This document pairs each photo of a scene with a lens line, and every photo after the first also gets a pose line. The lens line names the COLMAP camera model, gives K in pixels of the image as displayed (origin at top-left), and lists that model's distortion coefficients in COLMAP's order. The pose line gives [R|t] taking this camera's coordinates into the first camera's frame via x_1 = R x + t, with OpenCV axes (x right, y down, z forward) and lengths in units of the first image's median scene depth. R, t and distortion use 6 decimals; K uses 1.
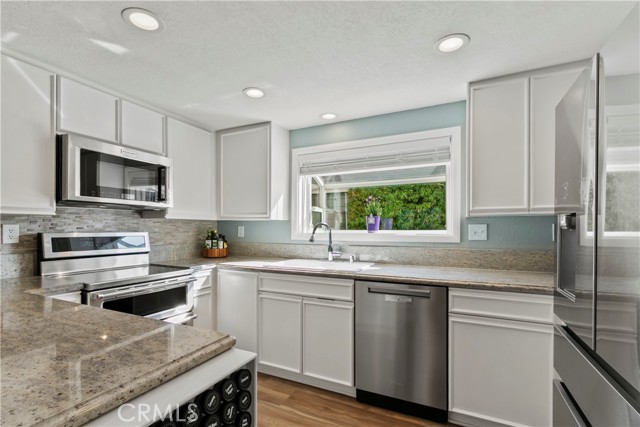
lens RADIAL K [[296.2, 0, 320.6], [0, 296.2, 228.3], [0, 0, 1]] dist [-0.001013, 0.000245]
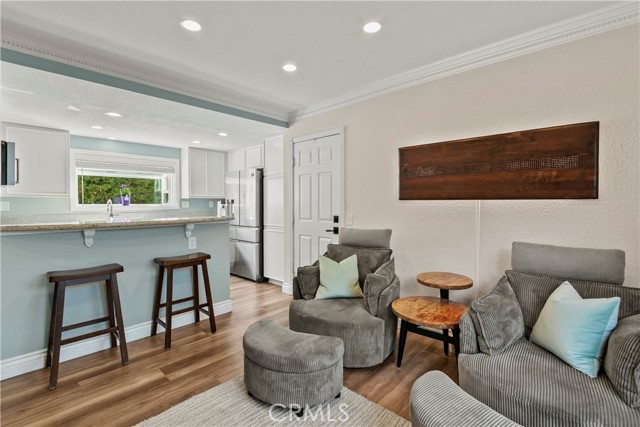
lens RADIAL K [[296.2, 0, 319.1], [0, 296.2, 209.2], [0, 0, 1]] dist [-0.001013, 0.000245]
pose [[0.301445, -0.021088, 0.953250, -1.294099], [-0.000278, 0.999753, 0.022204, -0.003462], [-0.953484, -0.006958, 0.301365, -0.688323]]
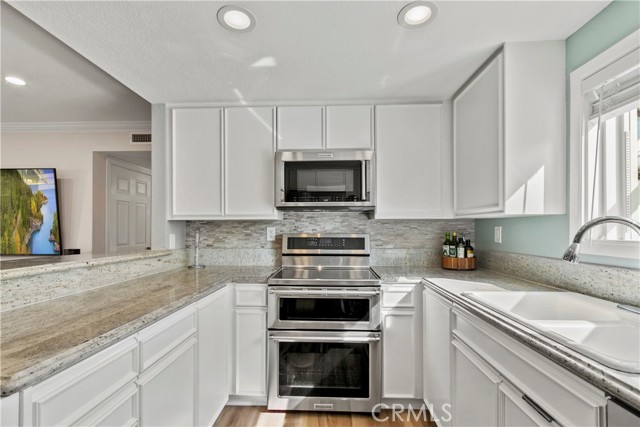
lens RADIAL K [[296.2, 0, 317.4], [0, 296.2, 226.9], [0, 0, 1]] dist [-0.001013, 0.000245]
pose [[0.397582, -0.007950, -0.917532, 0.225300], [0.000756, 0.999965, -0.008336, -0.001790], [0.917566, 0.002620, 0.397574, 0.470320]]
